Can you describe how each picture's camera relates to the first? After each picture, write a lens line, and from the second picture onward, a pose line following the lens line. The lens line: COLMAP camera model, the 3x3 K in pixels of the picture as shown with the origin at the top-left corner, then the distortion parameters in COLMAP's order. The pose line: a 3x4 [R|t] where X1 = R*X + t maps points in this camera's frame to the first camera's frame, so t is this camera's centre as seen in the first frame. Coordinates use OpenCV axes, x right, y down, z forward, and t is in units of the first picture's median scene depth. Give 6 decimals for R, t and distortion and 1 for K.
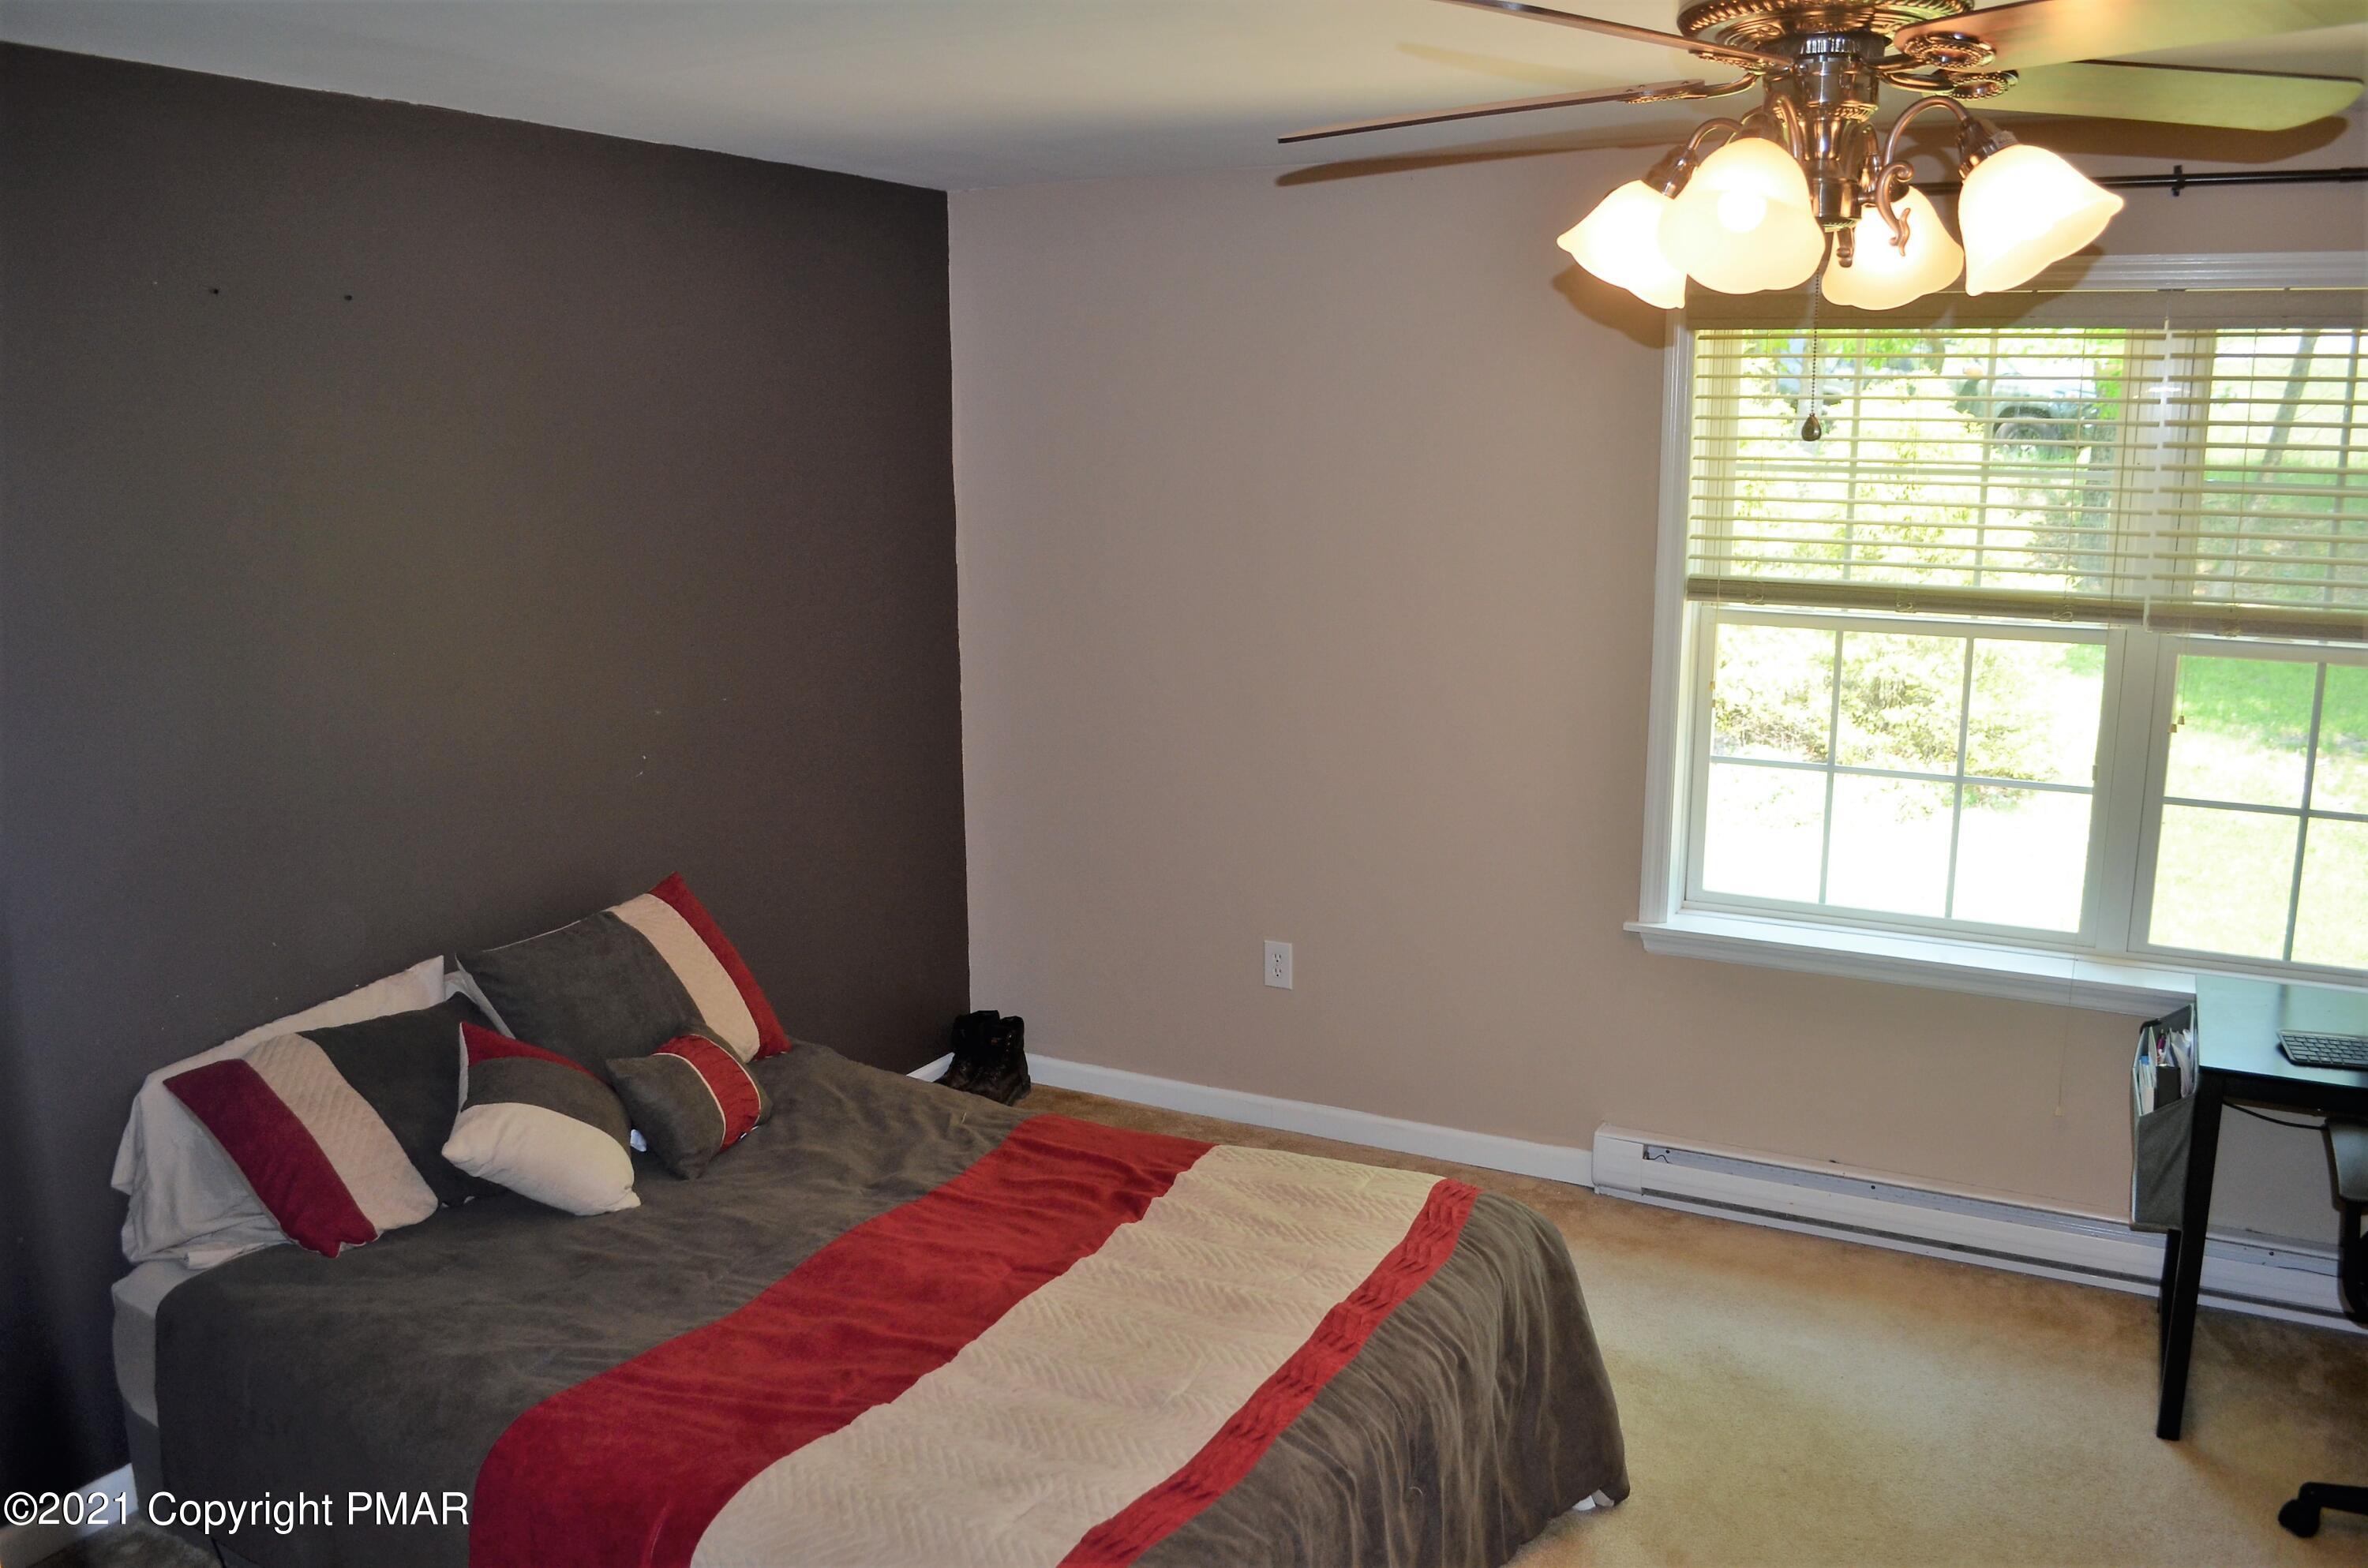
lens RADIAL K [[1859.2, 0, 1184.0], [0, 1859.2, 784.0], [0, 0, 1]] dist [-0.088380, 0.019036]
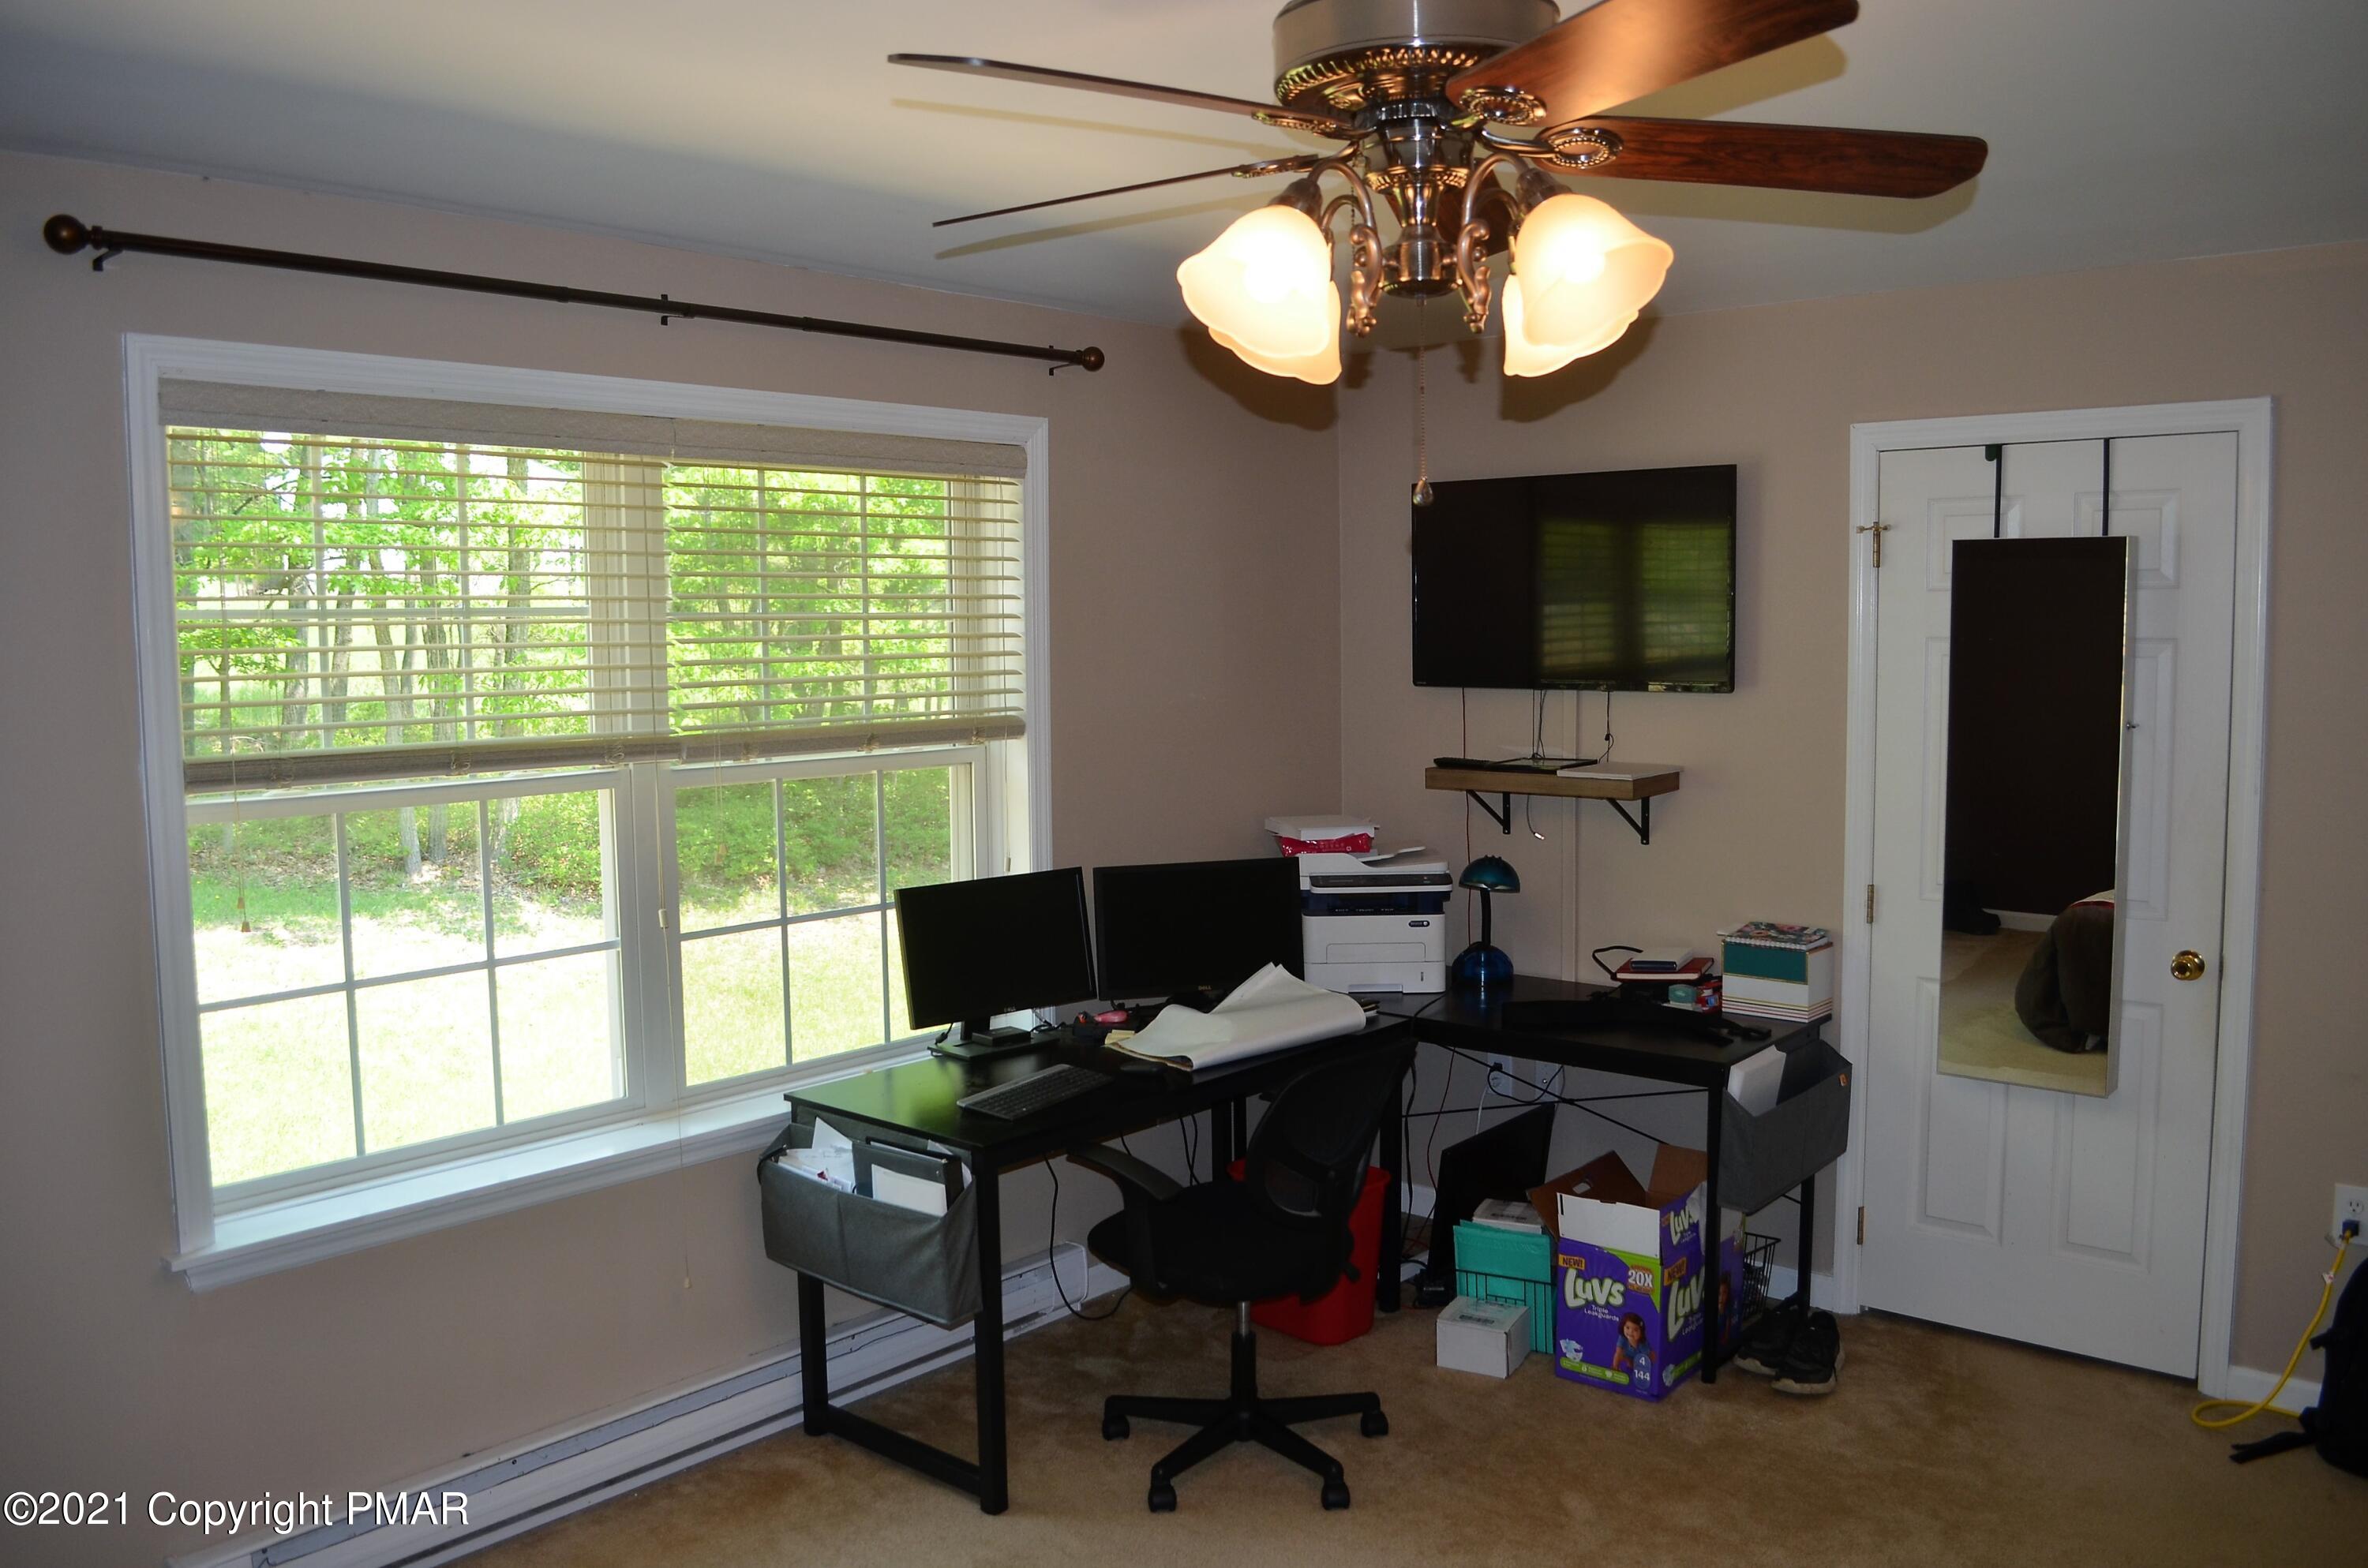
lens RADIAL K [[1859.2, 0, 1184.0], [0, 1859.2, 784.0], [0, 0, 1]] dist [-0.088380, 0.019036]
pose [[0.226754, -0.087188, 0.970042, -0.340930], [0.194570, 0.979963, 0.042598, -0.059341], [-0.954319, 0.179082, 0.239175, 0.483758]]
